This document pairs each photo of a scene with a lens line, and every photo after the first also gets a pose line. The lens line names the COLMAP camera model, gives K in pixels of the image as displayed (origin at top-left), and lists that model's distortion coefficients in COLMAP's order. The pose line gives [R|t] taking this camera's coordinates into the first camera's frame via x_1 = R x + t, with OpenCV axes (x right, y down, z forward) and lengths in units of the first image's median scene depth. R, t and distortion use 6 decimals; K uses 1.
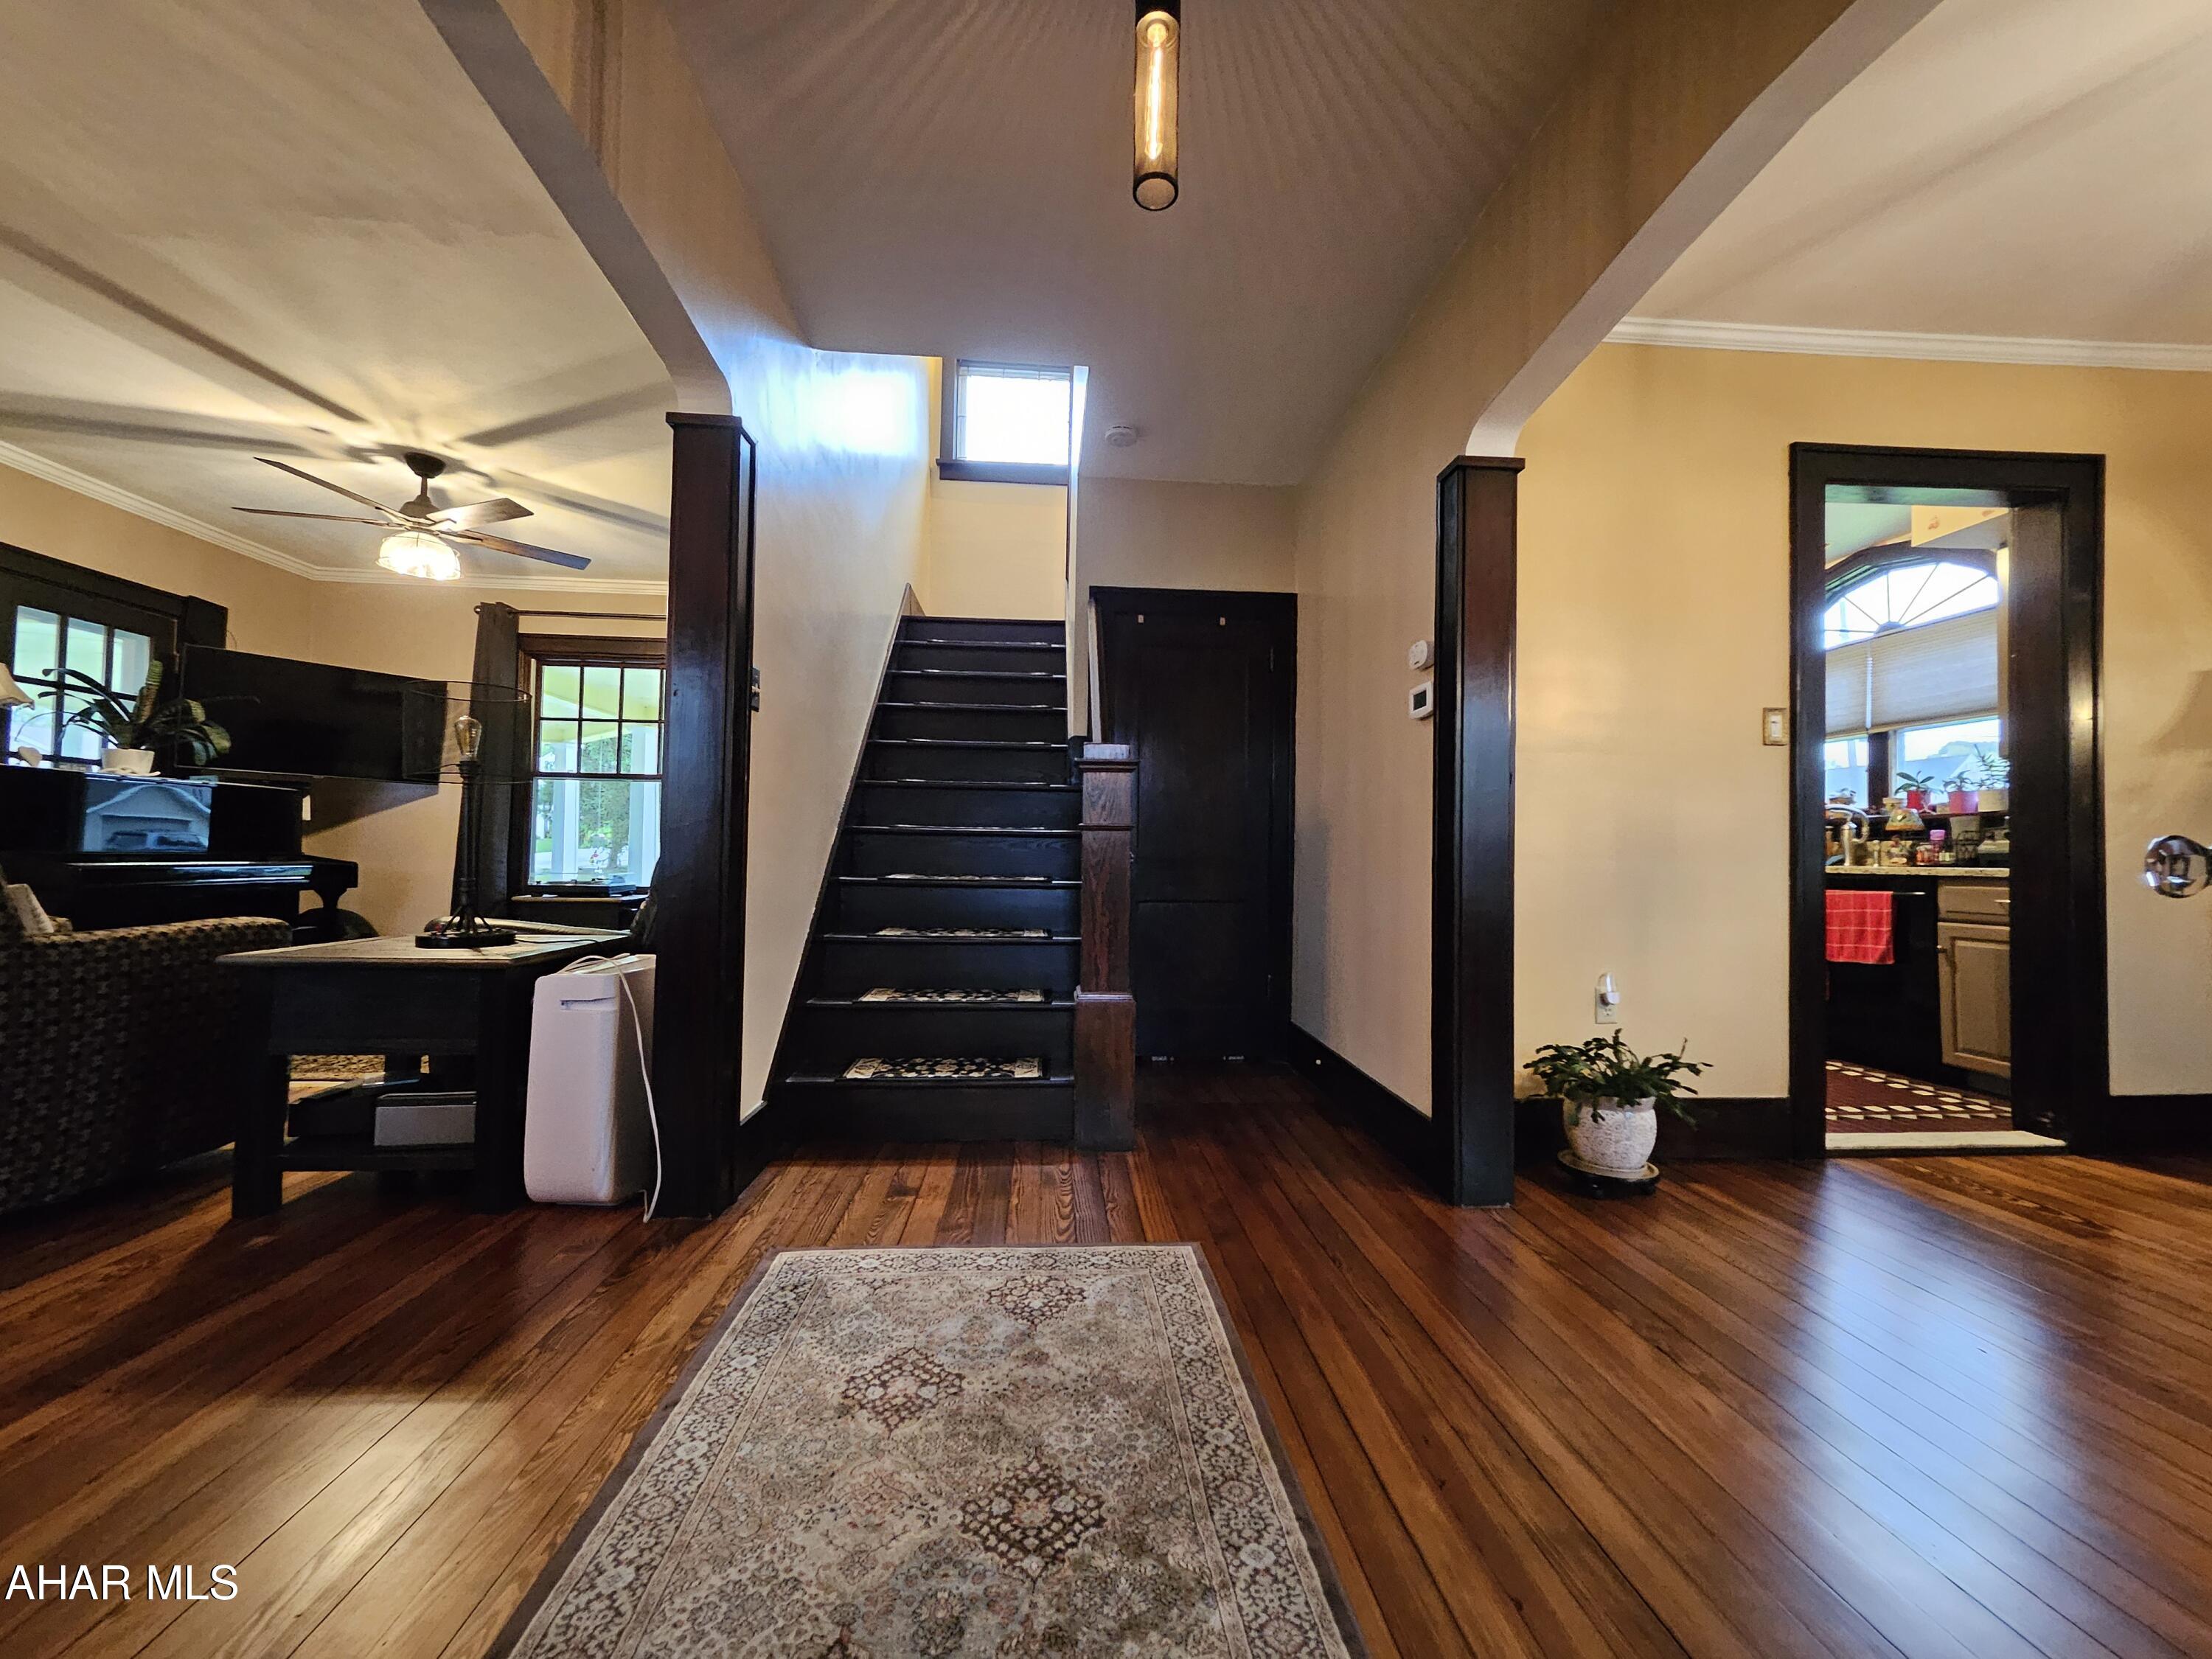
lens RADIAL K [[869.3, 0, 1104.5], [0, 869.3, 830.8], [0, 0, 1]] dist [0.002408, -0.000074]
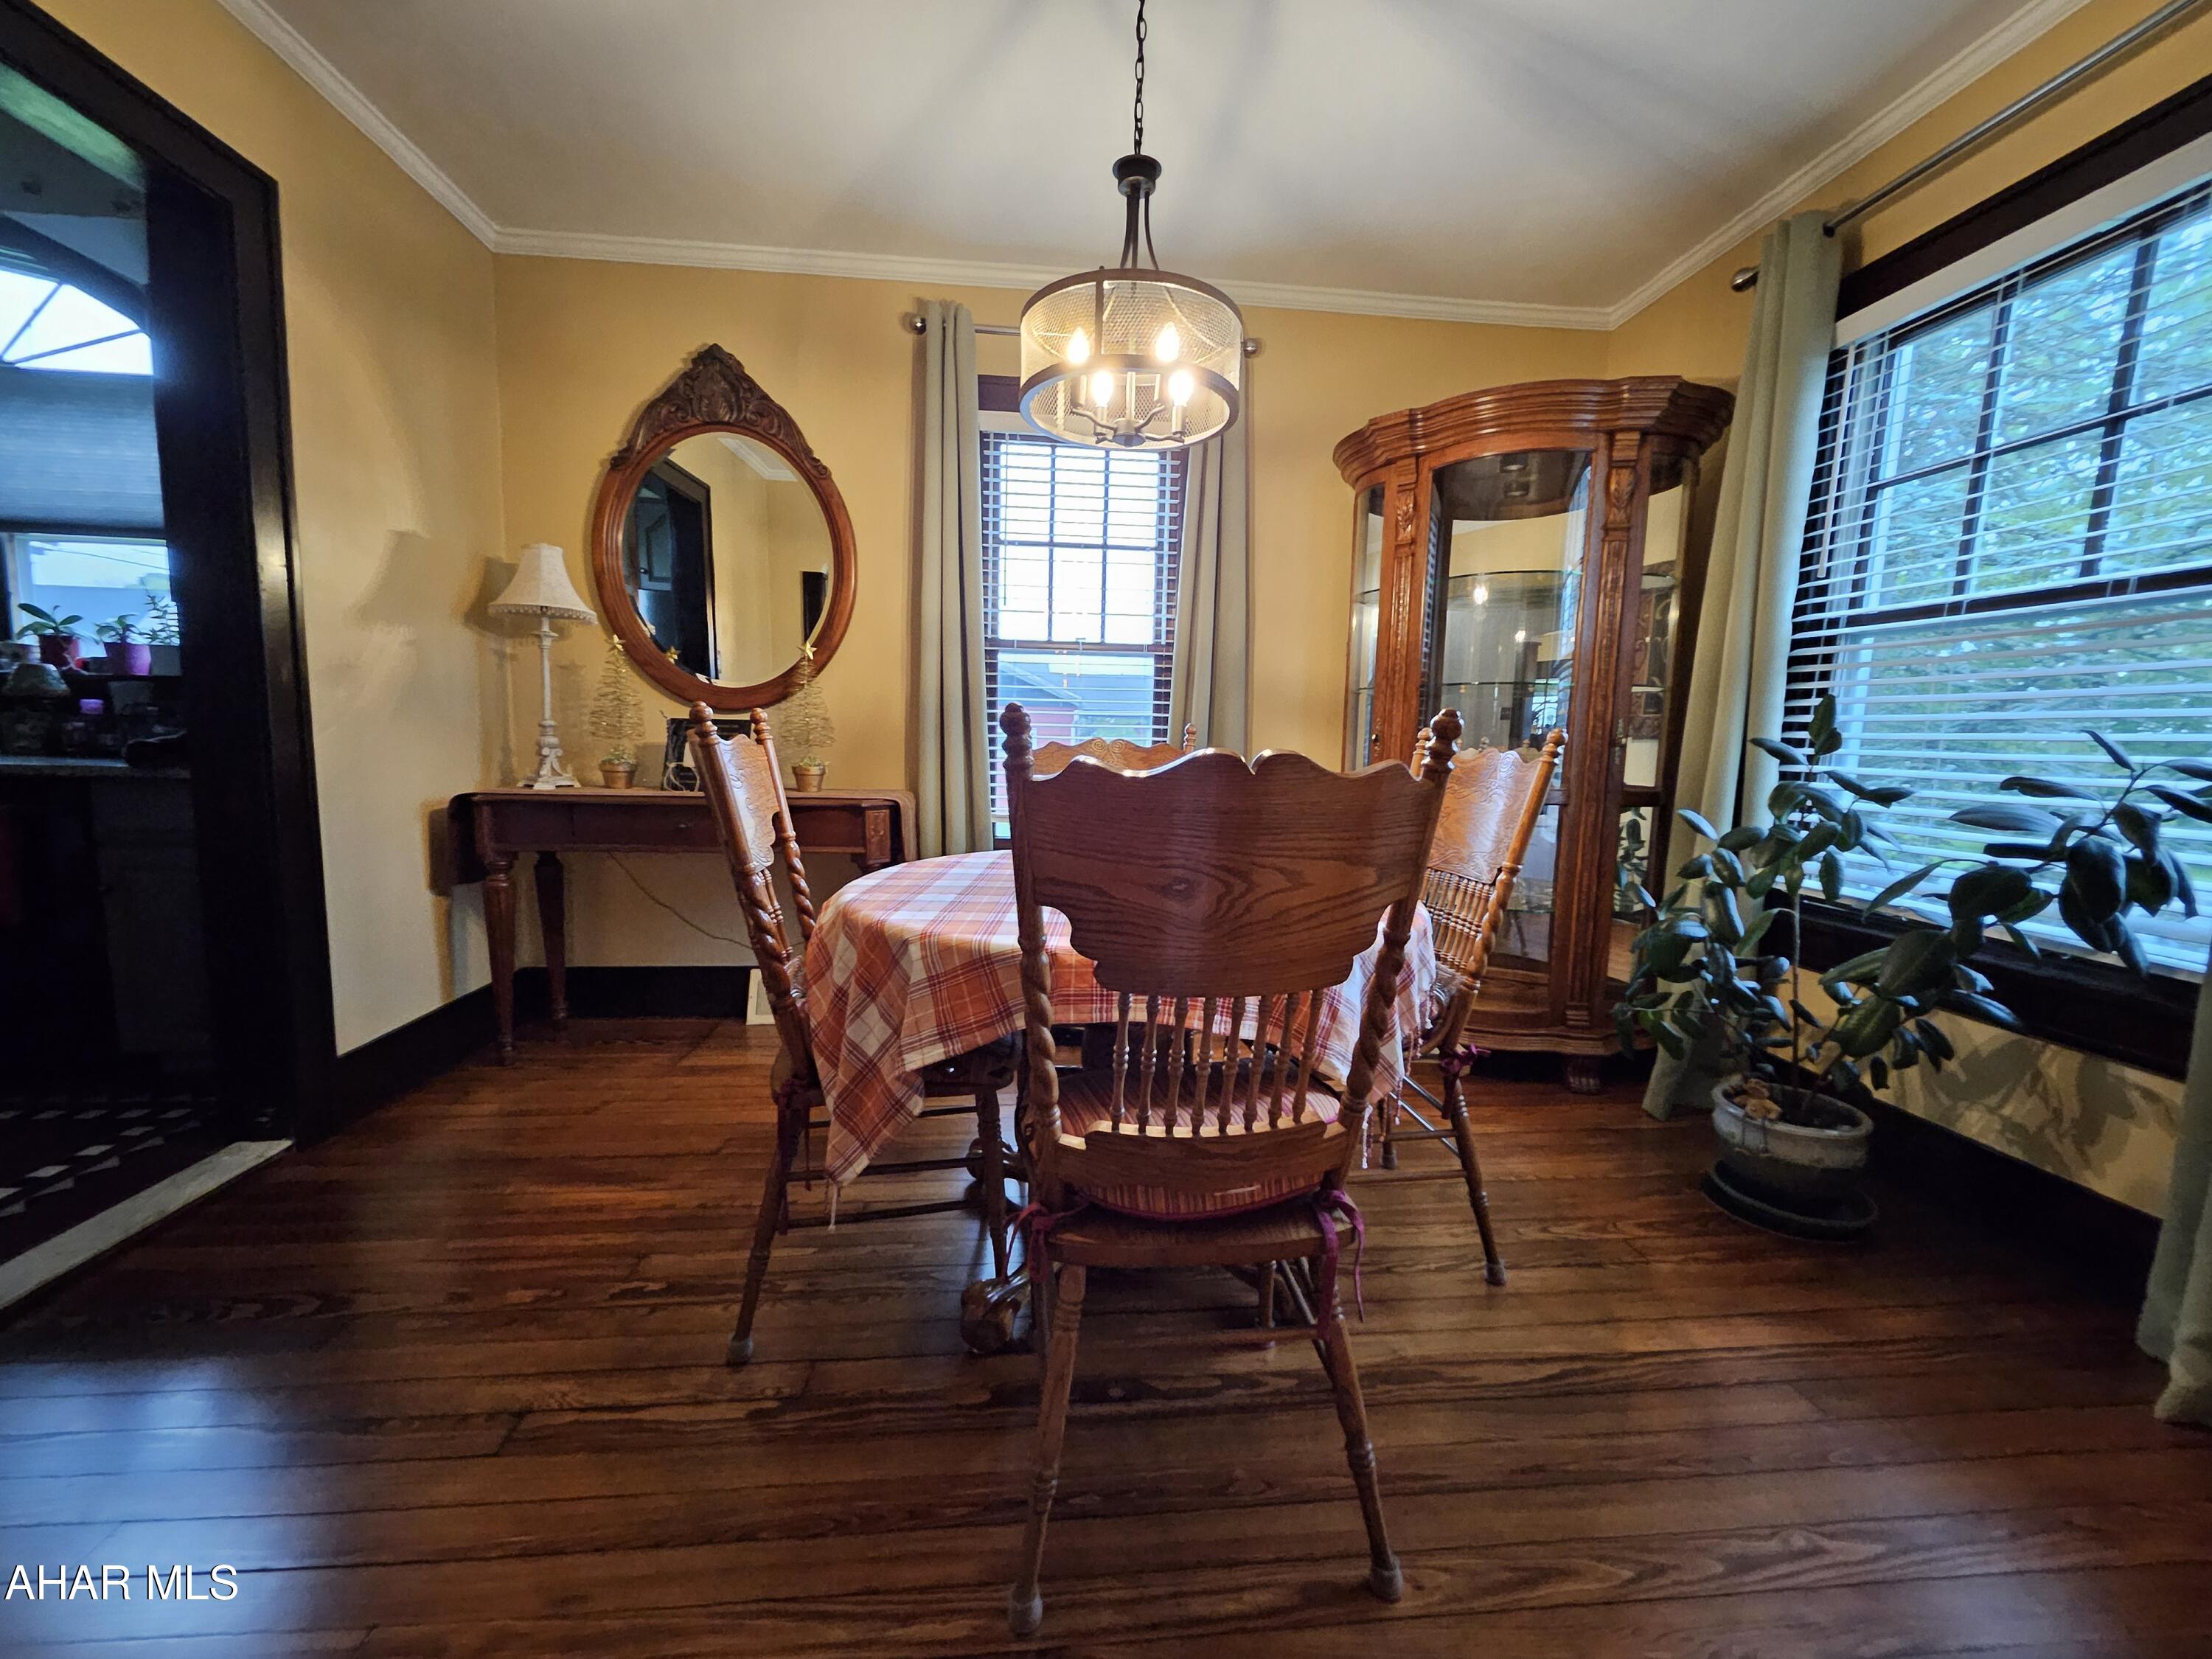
lens RADIAL K [[869.3, 0, 1093.0], [0, 869.3, 830.2], [0, 0, 1]] dist [0.002408, -0.000074]
pose [[-0.014194, -0.126466, 0.991869, 0.263445], [-0.051586, 0.990741, 0.125584, -0.025555], [-0.998568, -0.049384, -0.020587, 0.233465]]
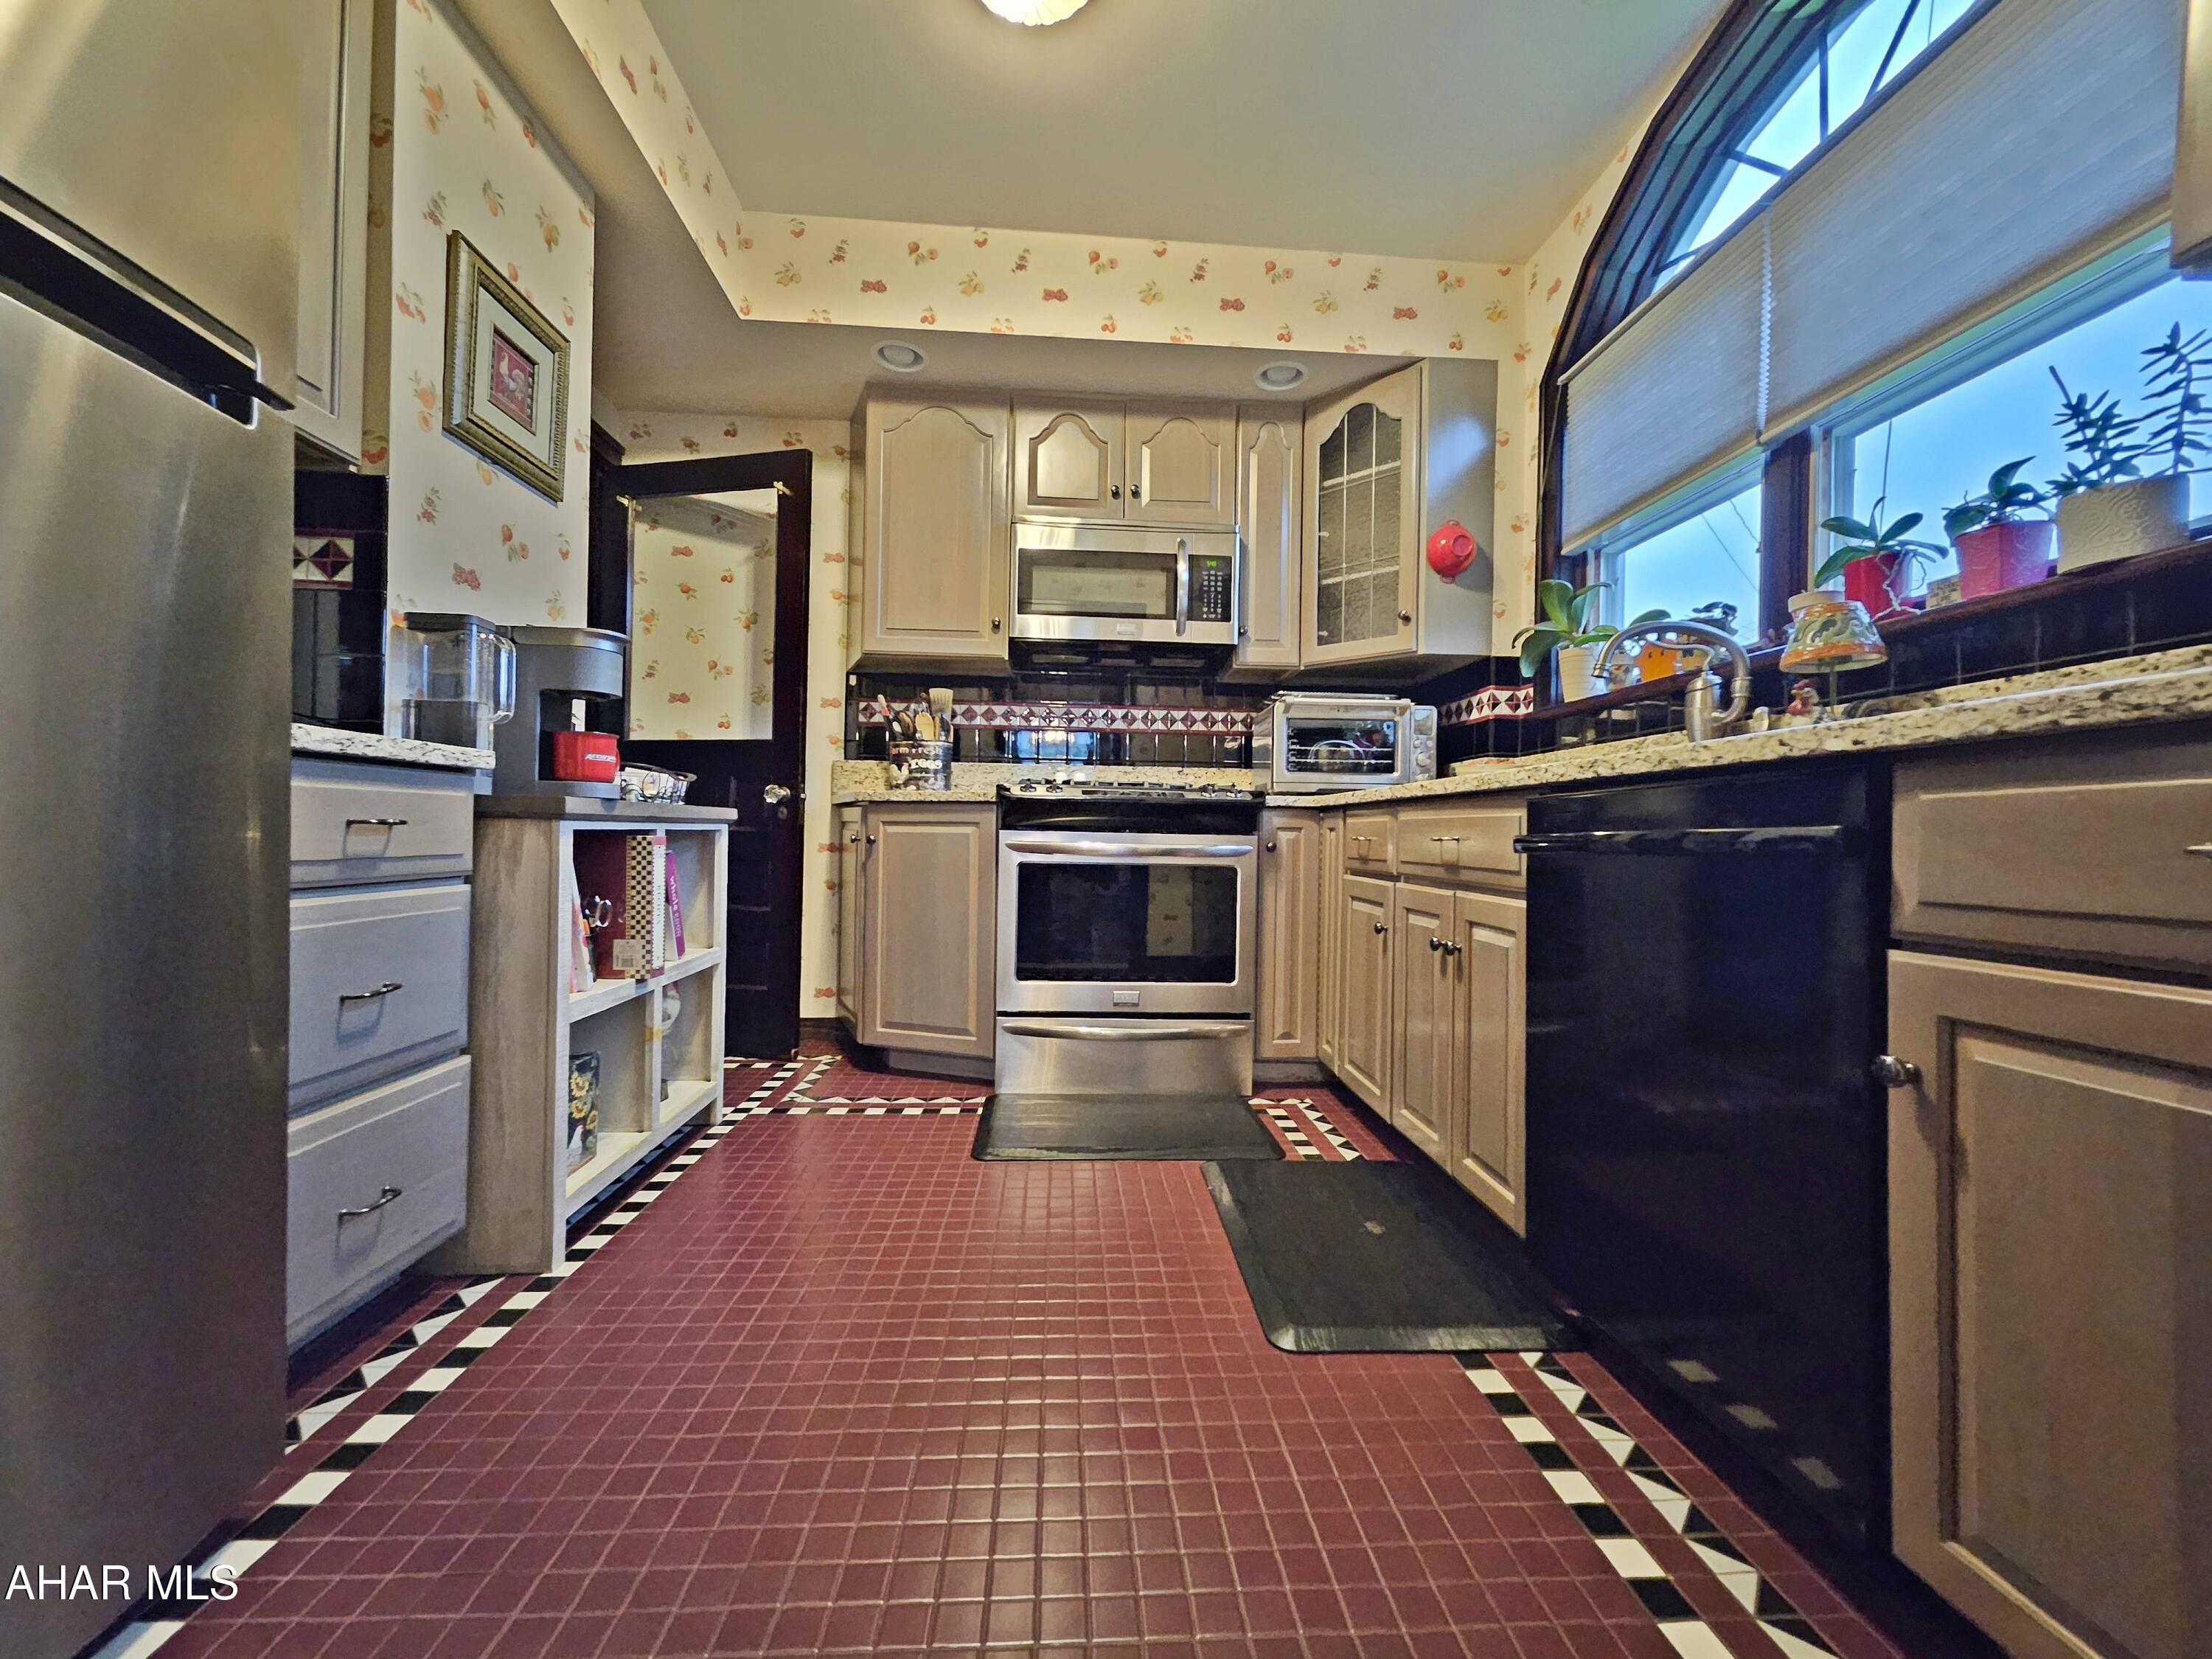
lens RADIAL K [[869.3, 0, 1092.7], [0, 869.3, 833.7], [0, 0, 1]] dist [0.002408, -0.000074]
pose [[0.999560, 0.002234, -0.029588, 0.697416], [-0.001662, 0.999811, 0.019365, 0.064614], [0.029626, -0.019307, 0.999375, 0.707548]]
